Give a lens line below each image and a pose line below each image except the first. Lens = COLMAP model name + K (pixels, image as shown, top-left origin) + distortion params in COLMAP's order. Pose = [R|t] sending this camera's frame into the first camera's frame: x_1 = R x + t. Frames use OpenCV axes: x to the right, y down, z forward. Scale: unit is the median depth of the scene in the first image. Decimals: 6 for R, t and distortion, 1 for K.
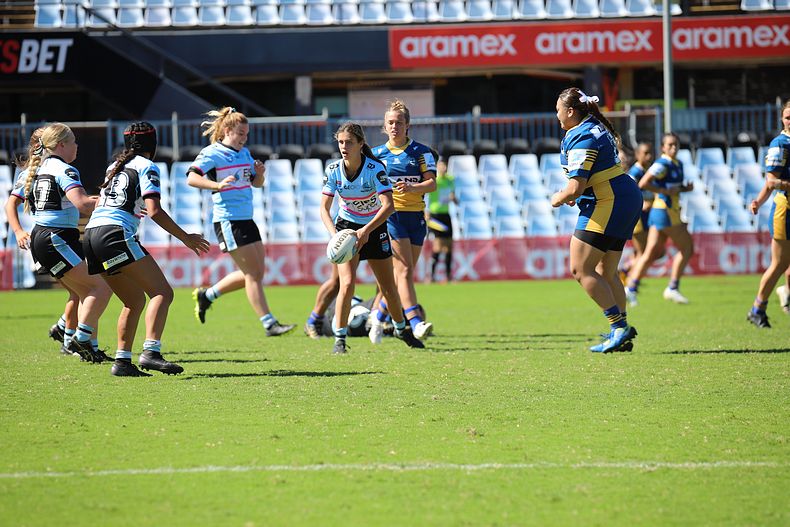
lens RADIAL K [[5294.6, 0, 398.2], [0, 5294.6, 263.0], [0, 0, 1]] dist [2.211233, 0.000000]
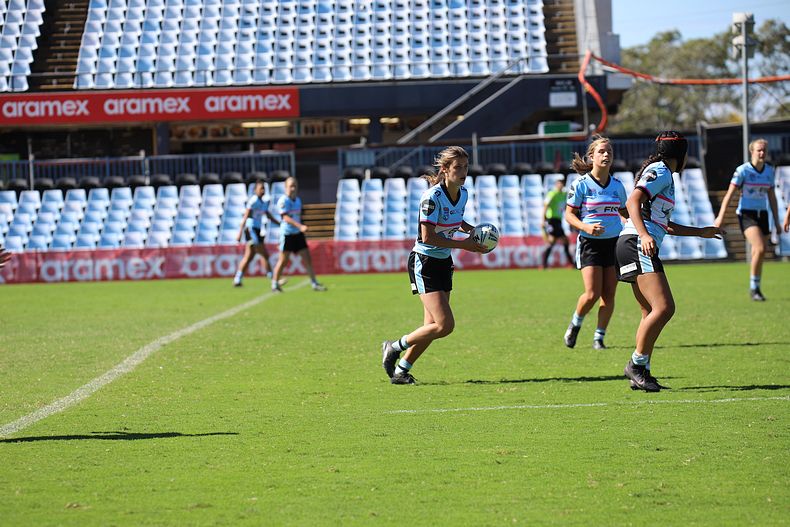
lens RADIAL K [[3899.1, 0, 387.6], [0, 3899.1, 263.4], [0, 0, 1]] dist [1.000067, 0.000000]
pose [[0.998602, -0.006516, -0.052453, 0.115493], [0.006687, 0.999973, 0.003069, -0.003012], [0.052431, -0.003415, 0.998619, 0.002884]]
